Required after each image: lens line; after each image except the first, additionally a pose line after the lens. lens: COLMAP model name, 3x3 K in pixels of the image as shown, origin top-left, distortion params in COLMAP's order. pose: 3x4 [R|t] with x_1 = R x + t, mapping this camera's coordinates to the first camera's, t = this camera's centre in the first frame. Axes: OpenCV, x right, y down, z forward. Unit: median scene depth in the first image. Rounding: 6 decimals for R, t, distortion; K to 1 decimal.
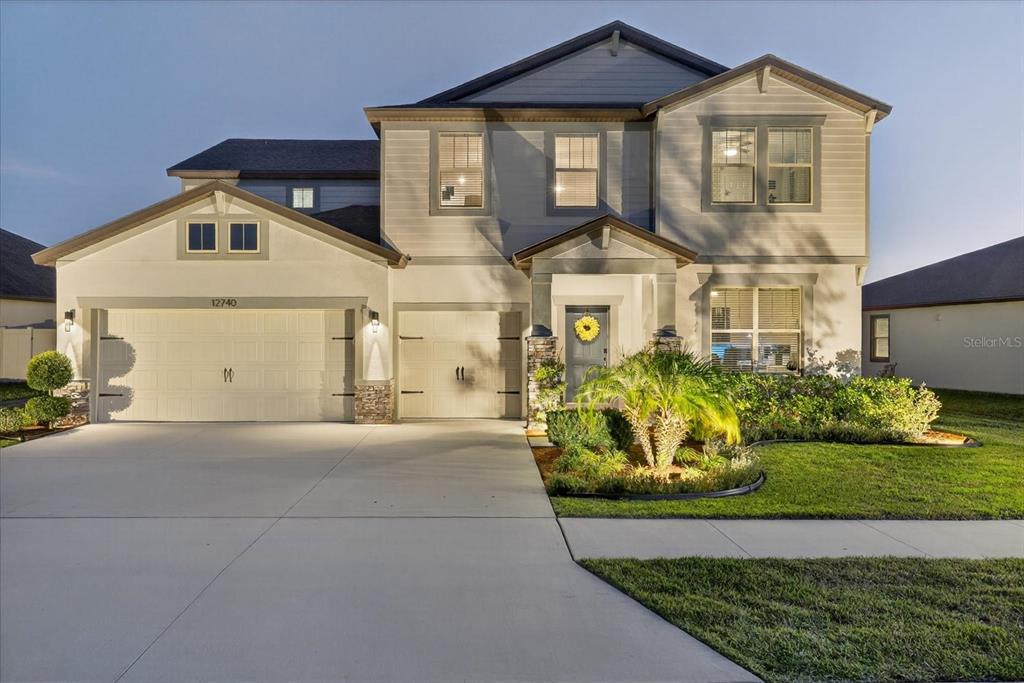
lens RADIAL K [[817.5, 0, 495.1], [0, 817.5, 342.0], [0, 0, 1]] dist [-0.013392, -0.003800]
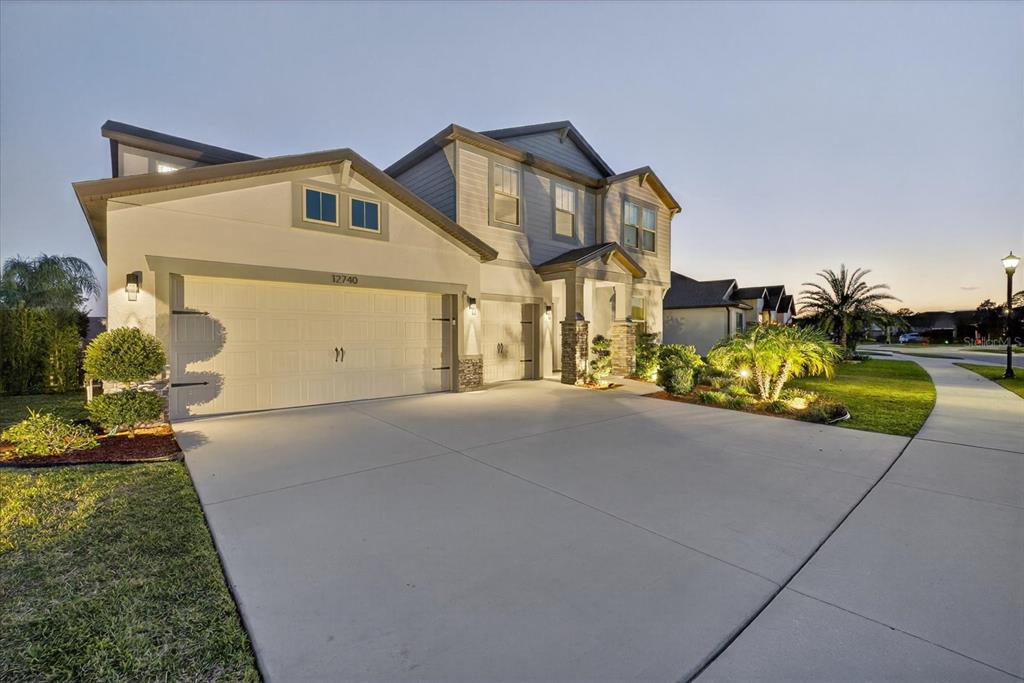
lens RADIAL K [[426.2, 0, 509.6], [0, 426.2, 337.2], [0, 0, 1]] dist [0.000016, -0.000270]
pose [[0.759960, -0.004949, 0.649951, -0.503570], [-0.001306, 0.999957, 0.009141, 0.015085], [-0.649969, -0.007796, 0.759921, 0.481930]]
